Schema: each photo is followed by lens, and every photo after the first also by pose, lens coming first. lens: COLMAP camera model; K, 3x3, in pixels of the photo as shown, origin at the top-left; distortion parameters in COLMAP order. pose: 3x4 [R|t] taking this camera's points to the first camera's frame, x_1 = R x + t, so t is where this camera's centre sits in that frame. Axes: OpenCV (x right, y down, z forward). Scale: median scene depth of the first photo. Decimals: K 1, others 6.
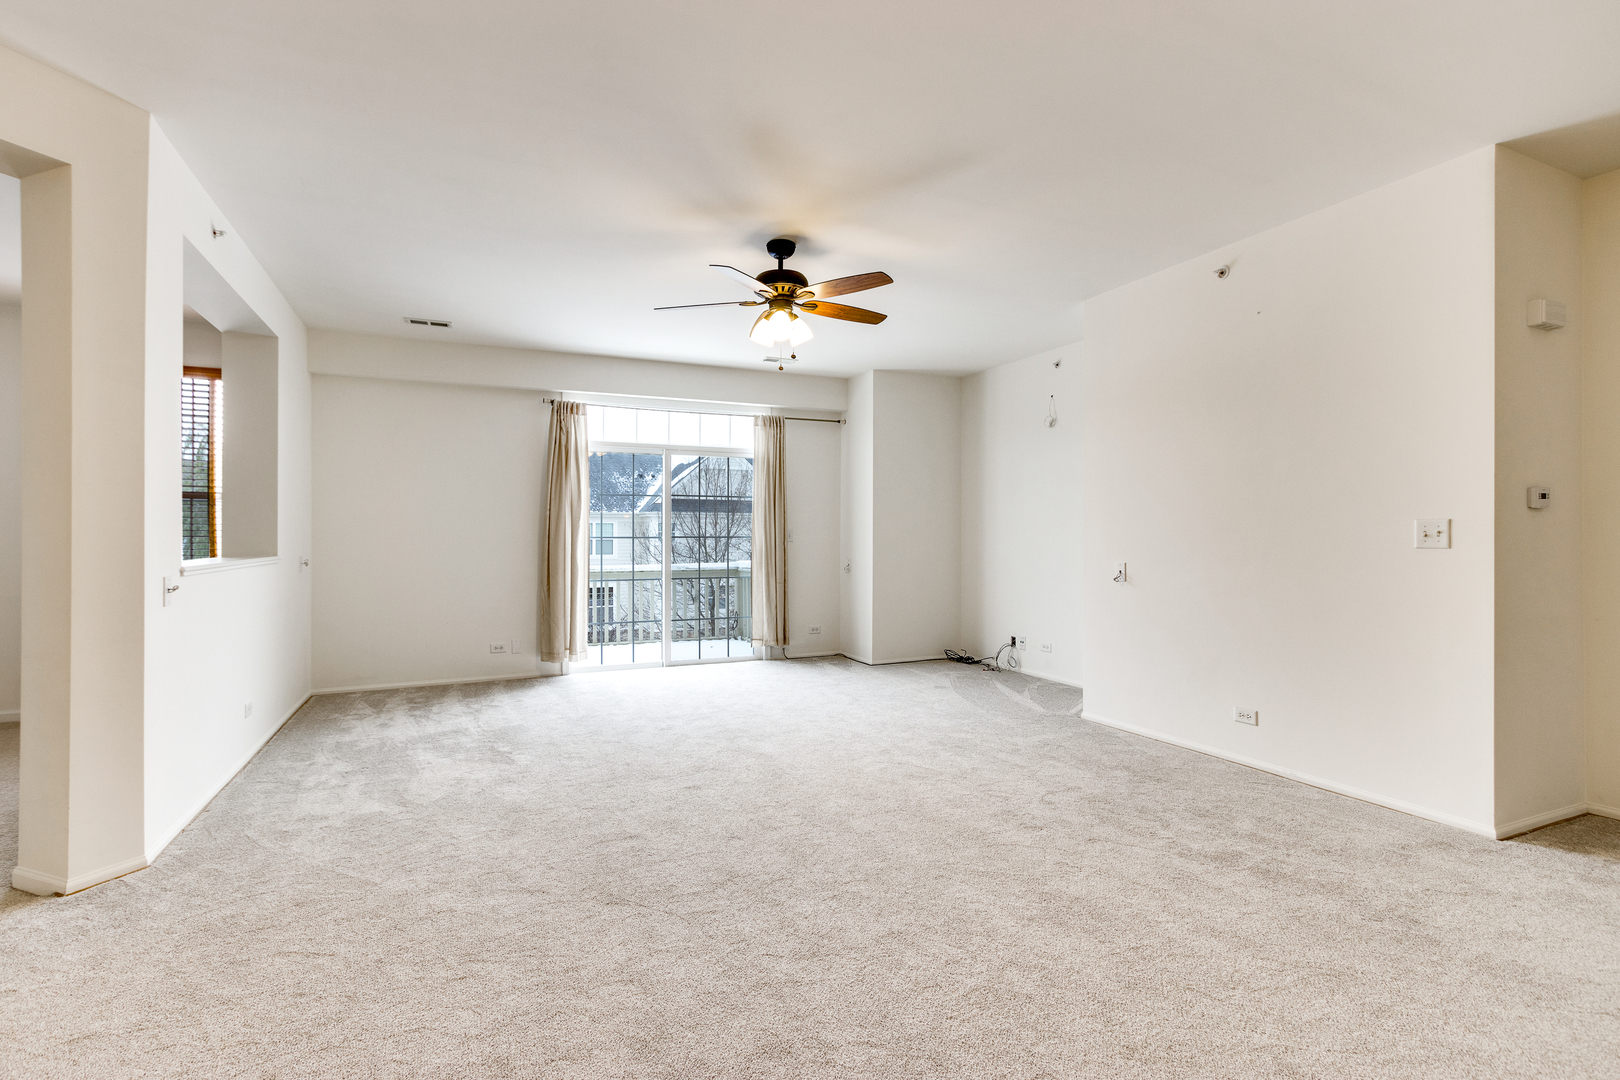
lens RADIAL K [[742.5, 0, 816.4], [0, 742.5, 535.6], [0, 0, 1]] dist [0.005052, -0.004124]
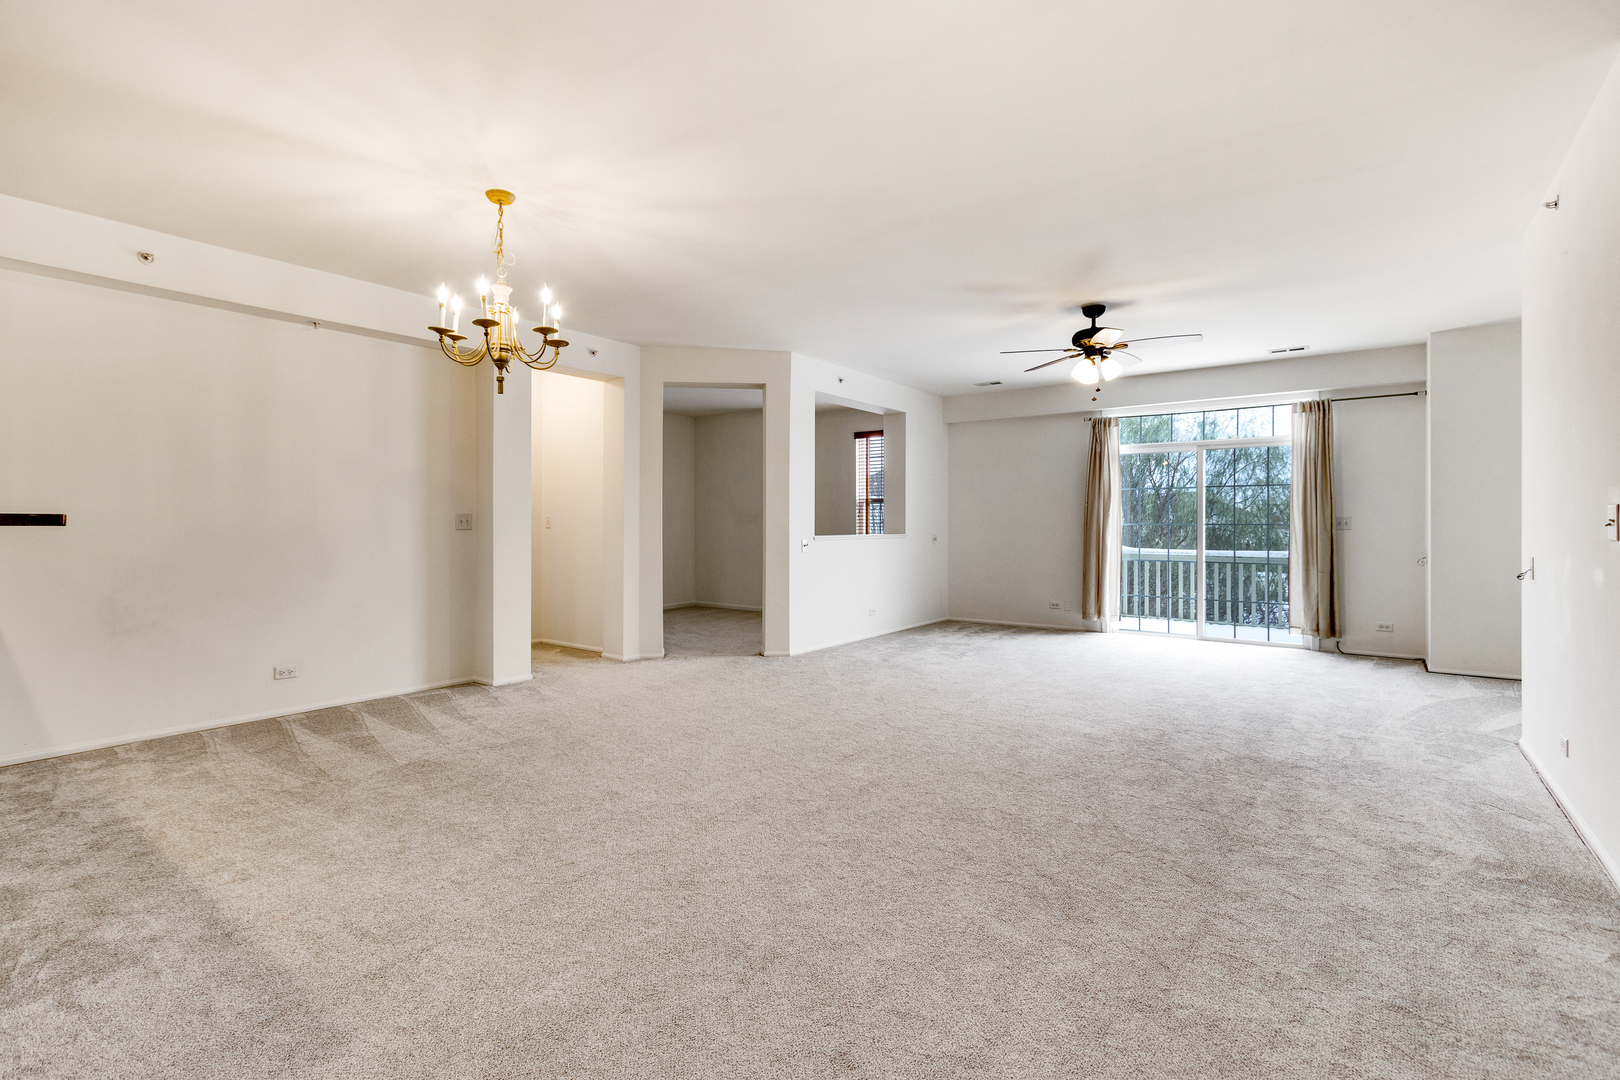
lens RADIAL K [[742.5, 0, 791.5], [0, 742.5, 543.4], [0, 0, 1]] dist [0.005052, -0.004124]
pose [[0.495725, 0.020860, -0.868229, 0.455350], [-0.002948, 0.999746, 0.022336, 0.006976], [0.868475, -0.008513, 0.495661, -0.086735]]
